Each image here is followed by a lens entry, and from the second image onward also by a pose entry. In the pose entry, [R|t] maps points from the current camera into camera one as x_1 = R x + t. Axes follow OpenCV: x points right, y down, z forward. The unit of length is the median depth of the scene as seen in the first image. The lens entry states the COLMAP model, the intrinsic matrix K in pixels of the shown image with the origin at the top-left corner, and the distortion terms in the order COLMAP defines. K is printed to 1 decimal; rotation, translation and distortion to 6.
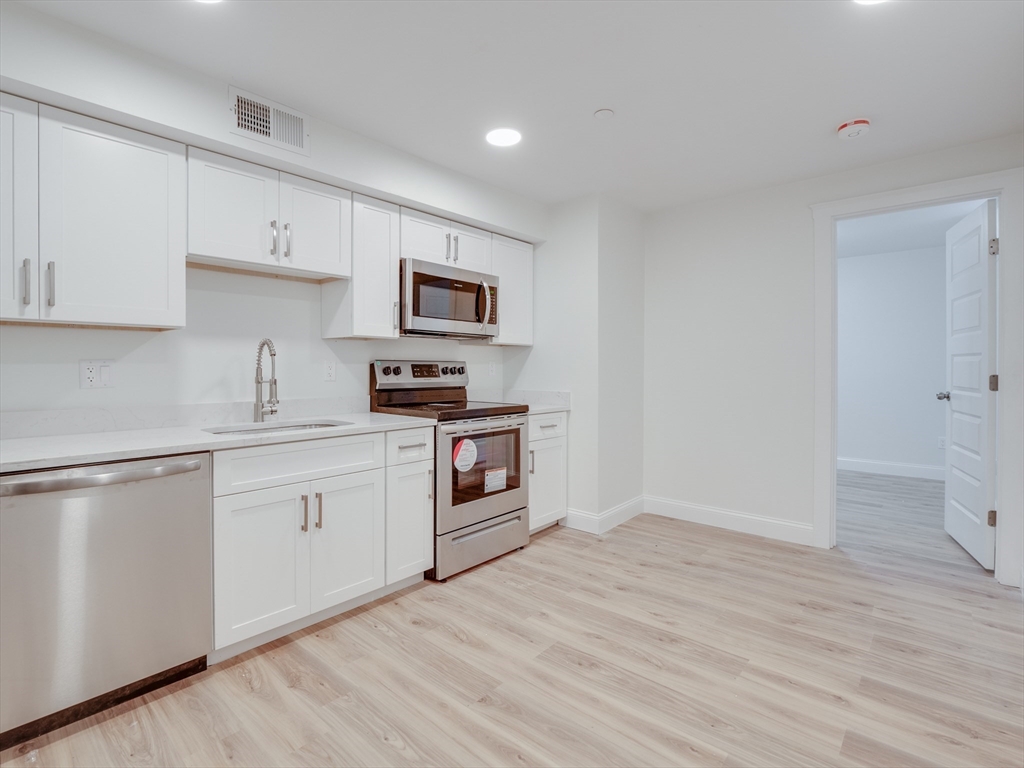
lens RADIAL K [[499.2, 0, 507.1], [0, 499.2, 373.7], [0, 0, 1]] dist [-0.008911, -0.001697]
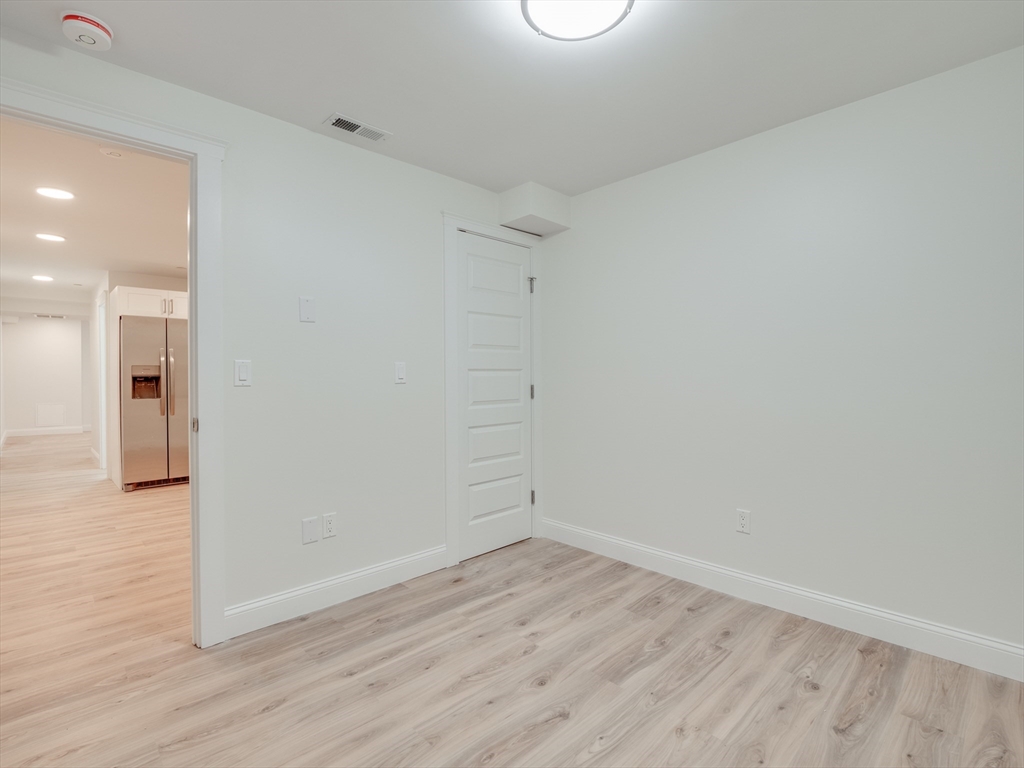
lens RADIAL K [[499.2, 0, 507.1], [0, 499.2, 373.7], [0, 0, 1]] dist [-0.008911, -0.001697]
pose [[-0.085742, 0.004974, -0.996305, 1.489283], [-0.005272, 0.999971, 0.005446, -0.026170], [0.996303, 0.005720, -0.085713, 1.706021]]
